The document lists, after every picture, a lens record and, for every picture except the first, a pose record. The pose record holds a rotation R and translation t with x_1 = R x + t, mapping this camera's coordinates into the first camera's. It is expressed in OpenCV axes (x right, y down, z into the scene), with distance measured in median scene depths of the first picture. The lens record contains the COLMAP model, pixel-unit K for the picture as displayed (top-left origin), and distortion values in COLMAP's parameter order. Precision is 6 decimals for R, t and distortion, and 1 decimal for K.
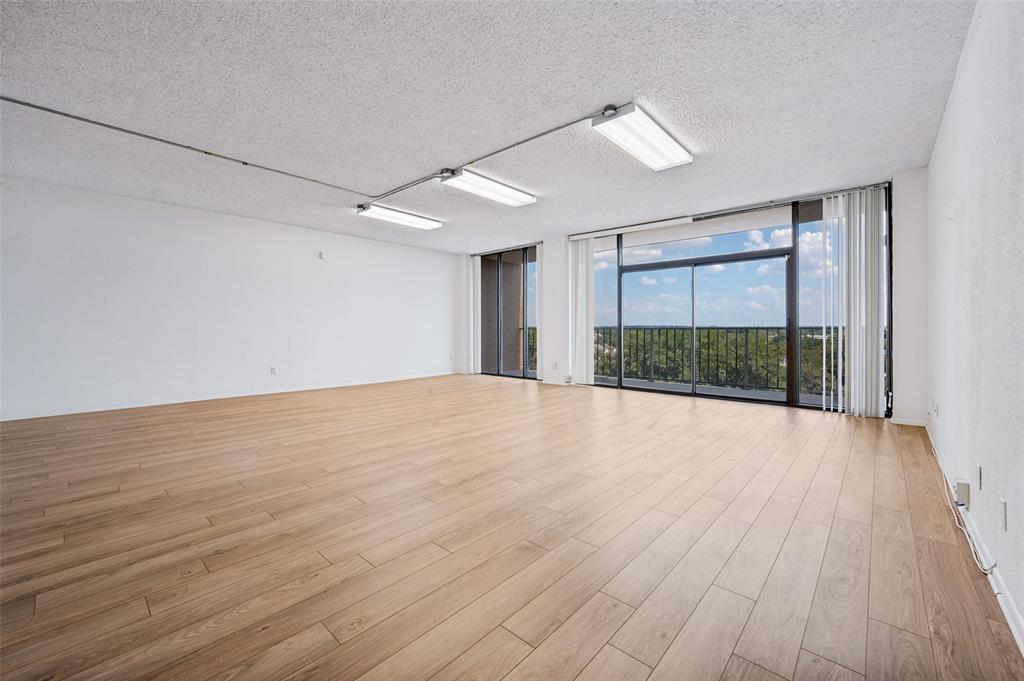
lens RADIAL K [[407.3, 0, 510.3], [0, 407.3, 330.5], [0, 0, 1]] dist [0.002856, 0.001011]
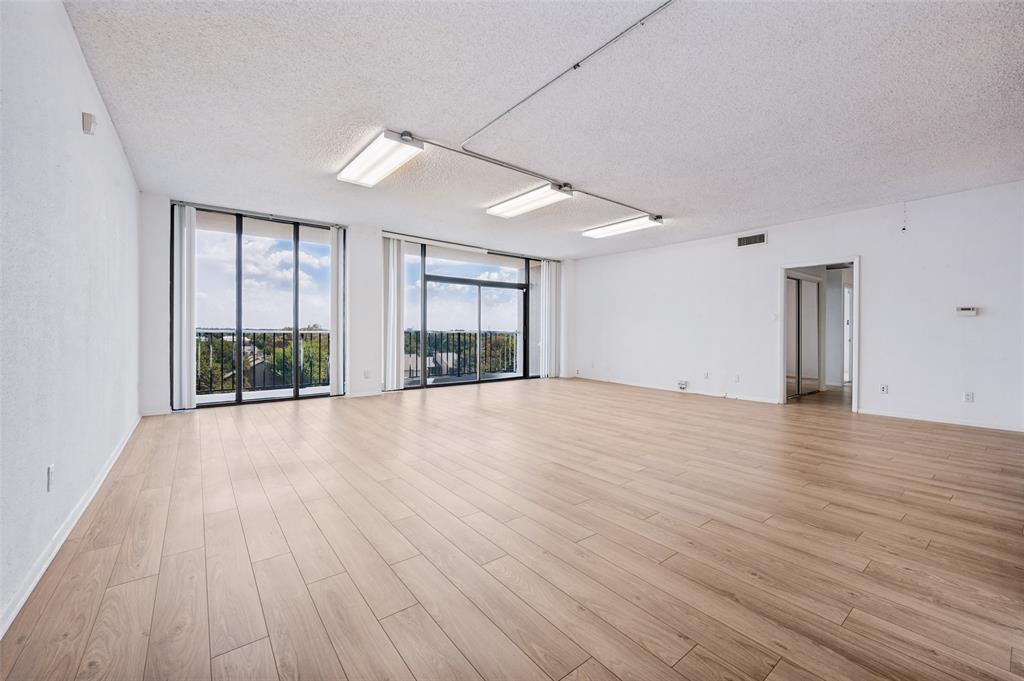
lens RADIAL K [[407.3, 0, 512.3], [0, 407.3, 337.9], [0, 0, 1]] dist [0.002856, 0.001011]
pose [[0.166846, -0.013722, 0.985887, -0.869044], [0.000166, 0.999904, 0.013889, -0.005168], [-0.985983, -0.002154, 0.166832, 0.677727]]
